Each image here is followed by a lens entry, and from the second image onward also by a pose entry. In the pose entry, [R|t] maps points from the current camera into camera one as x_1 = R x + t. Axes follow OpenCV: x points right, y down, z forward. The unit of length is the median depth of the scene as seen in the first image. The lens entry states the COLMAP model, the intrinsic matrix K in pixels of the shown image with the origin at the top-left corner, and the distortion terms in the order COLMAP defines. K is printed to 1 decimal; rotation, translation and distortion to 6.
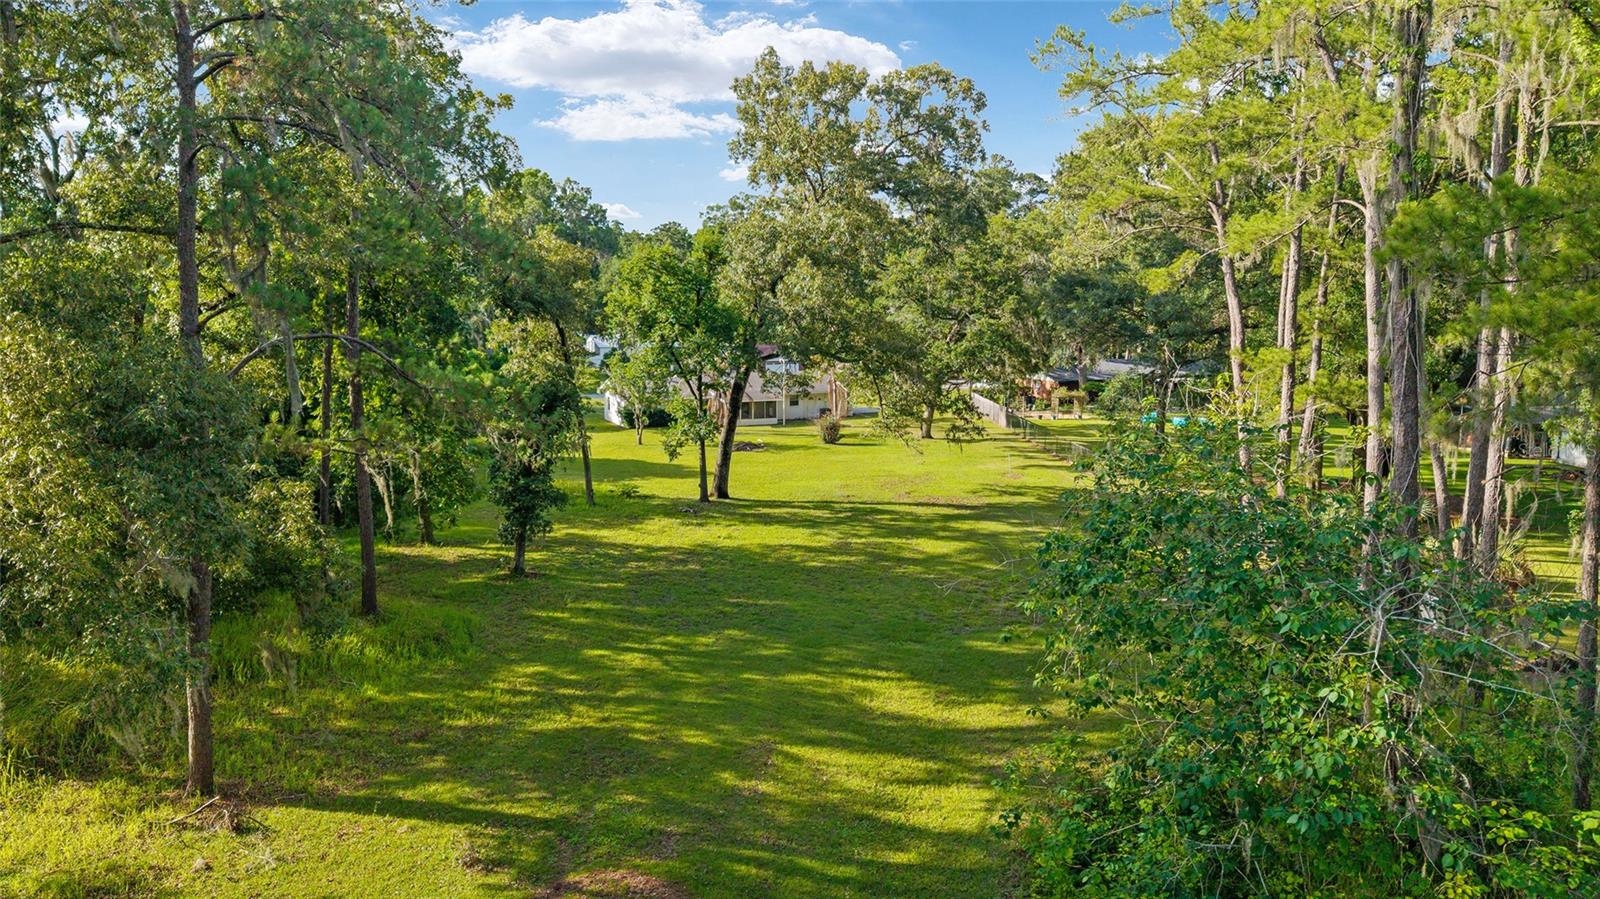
lens RADIAL K [[1064.2, 0, 800.0], [0, 1064.2, 449.5], [0, 0, 1]] dist [0.027419, -0.038653]
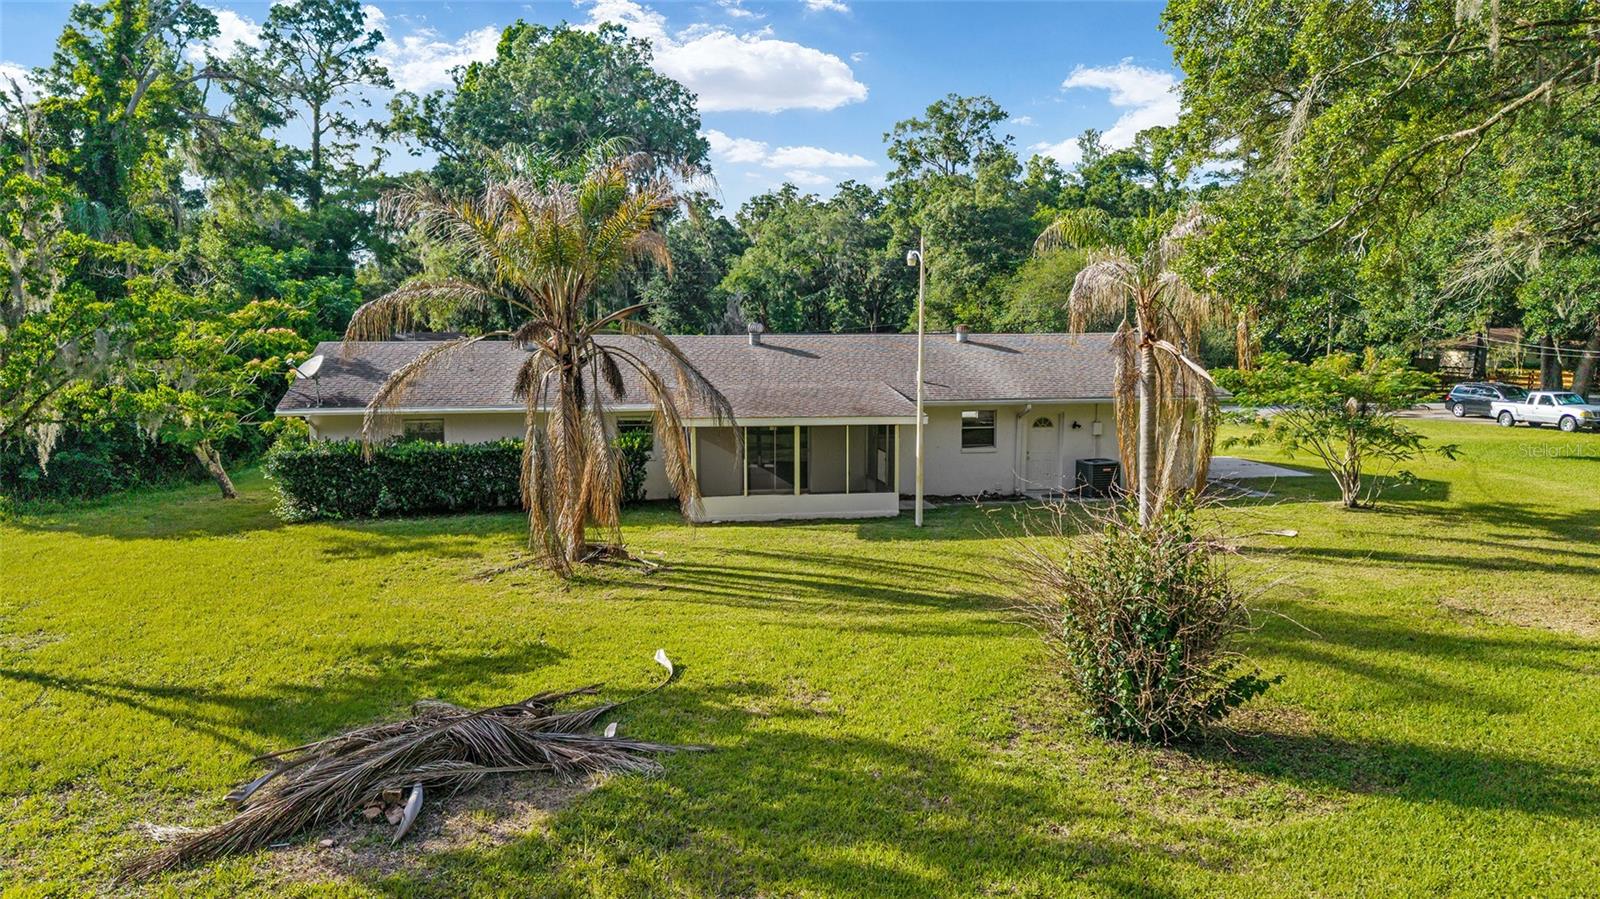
lens RADIAL K [[1064.2, 0, 800.0], [0, 1064.2, 449.5], [0, 0, 1]] dist [0.027419, -0.038653]
pose [[0.972074, 0.025553, -0.233281, 0.013839], [-0.034833, 0.998754, -0.035744, -0.029586], [0.232077, 0.042872, 0.971752, 0.729685]]
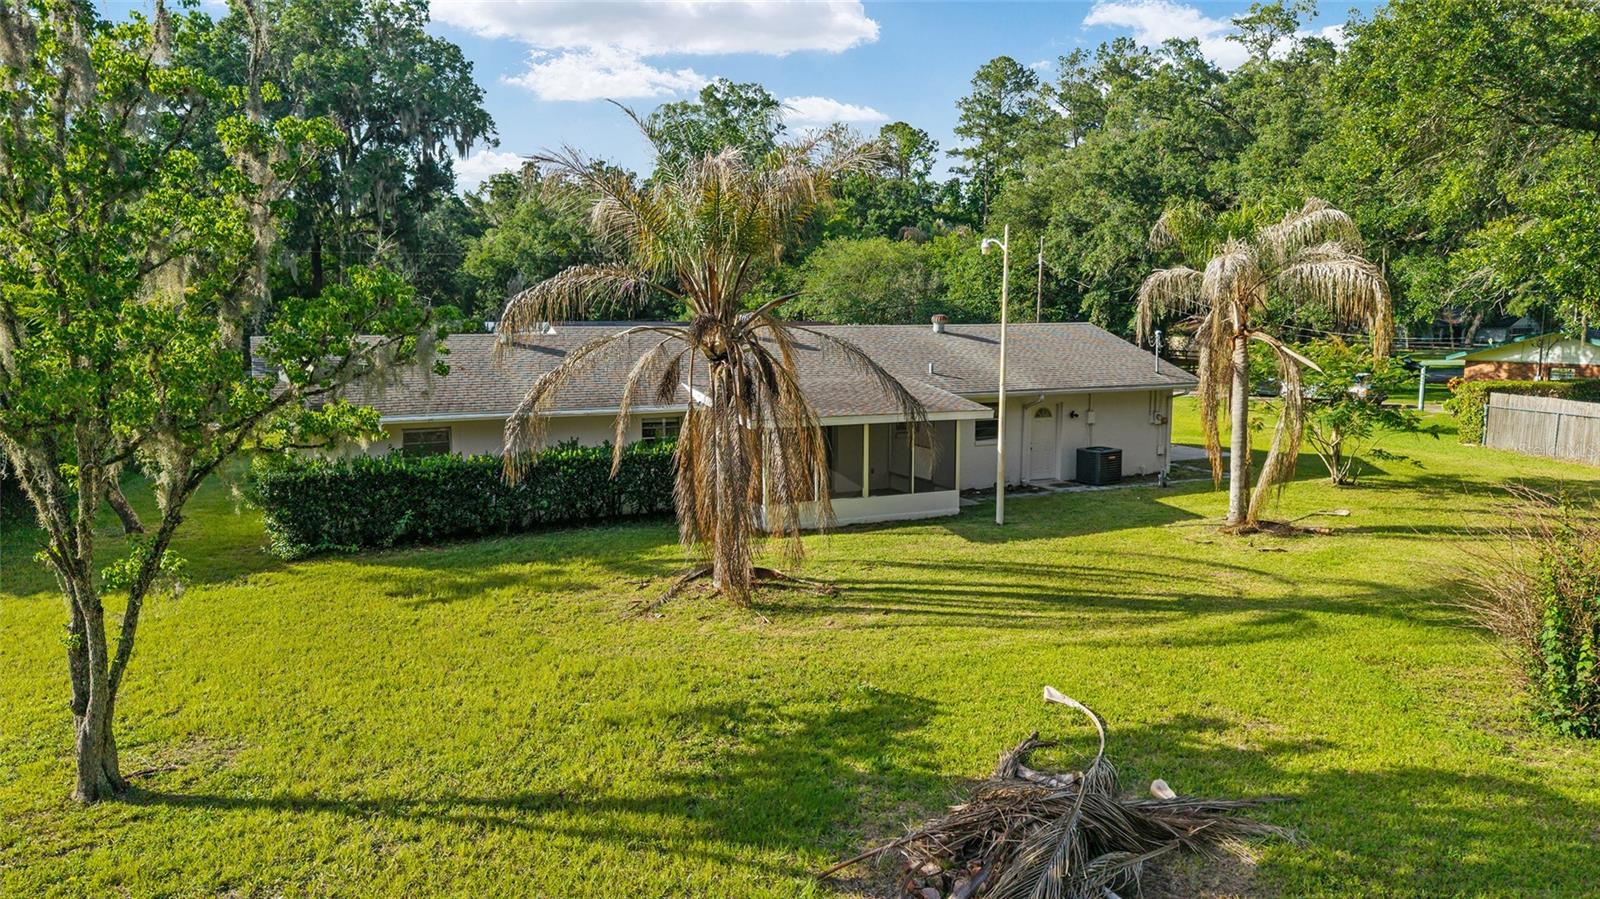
lens RADIAL K [[1063.7, 0, 800.0], [0, 1063.7, 441.3], [0, 0, 1]] dist [0.039245, -0.059545]
pose [[0.999210, -0.005090, 0.039425, -0.065472], [0.006430, 0.999403, -0.033941, -0.032202], [-0.039229, 0.034168, 0.998646, 0.737494]]
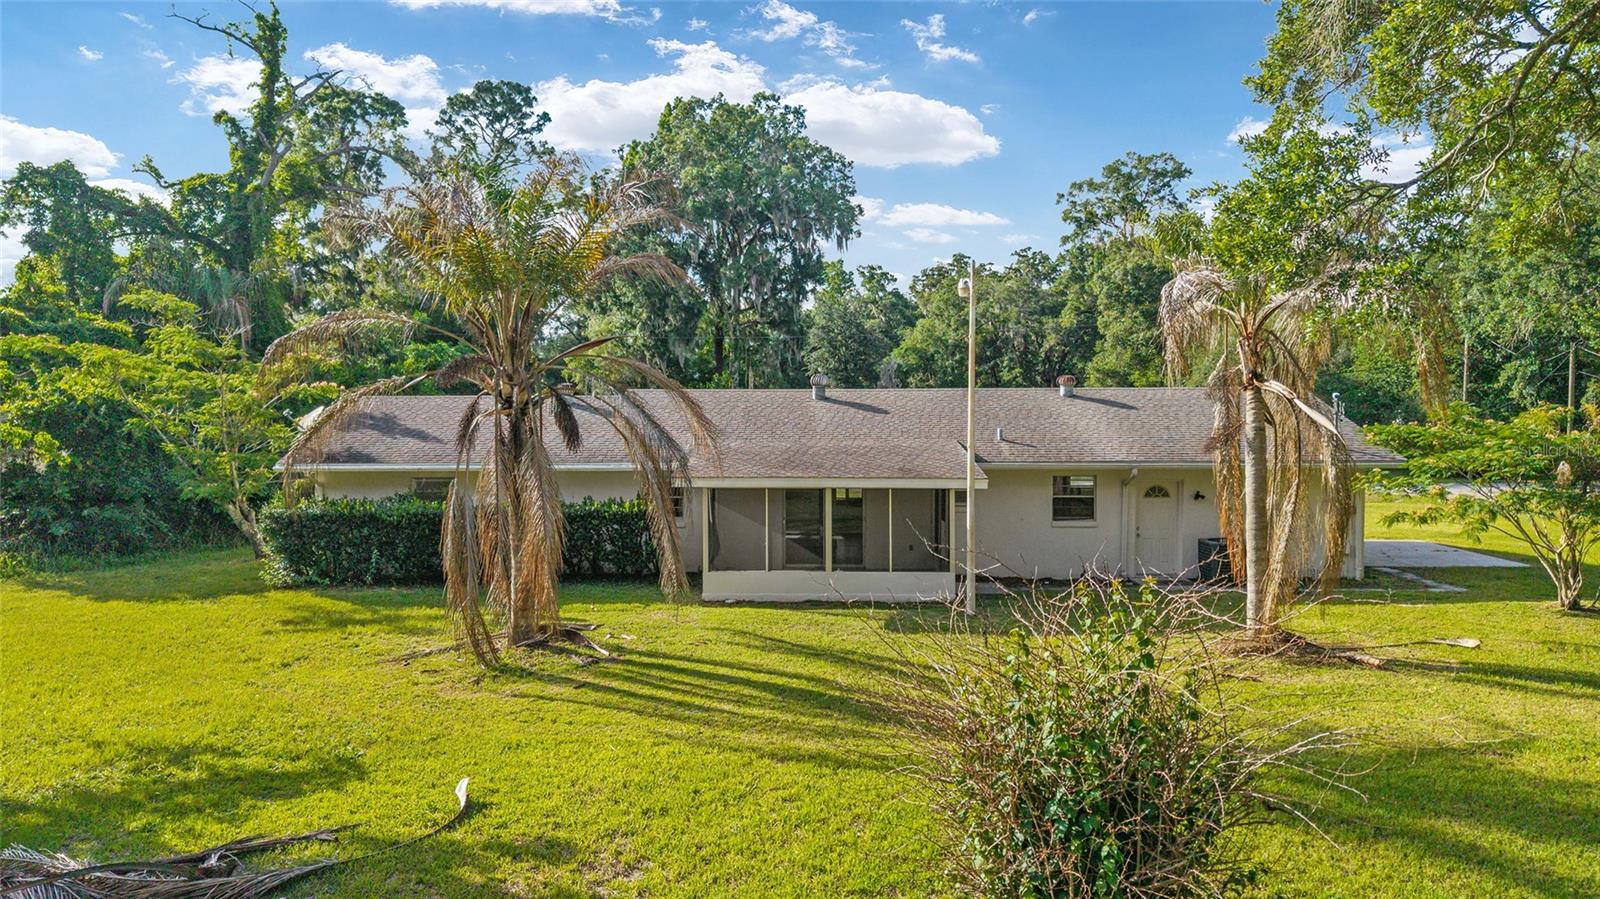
lens RADIAL K [[1064.2, 0, 800.0], [0, 1064.2, 449.5], [0, 0, 1]] dist [0.027419, -0.038653]
pose [[0.913377, 0.015121, -0.406835, 0.033622], [-0.060128, 0.993361, -0.098070, -0.030855], [0.402651, 0.114037, 0.908222, 0.776342]]
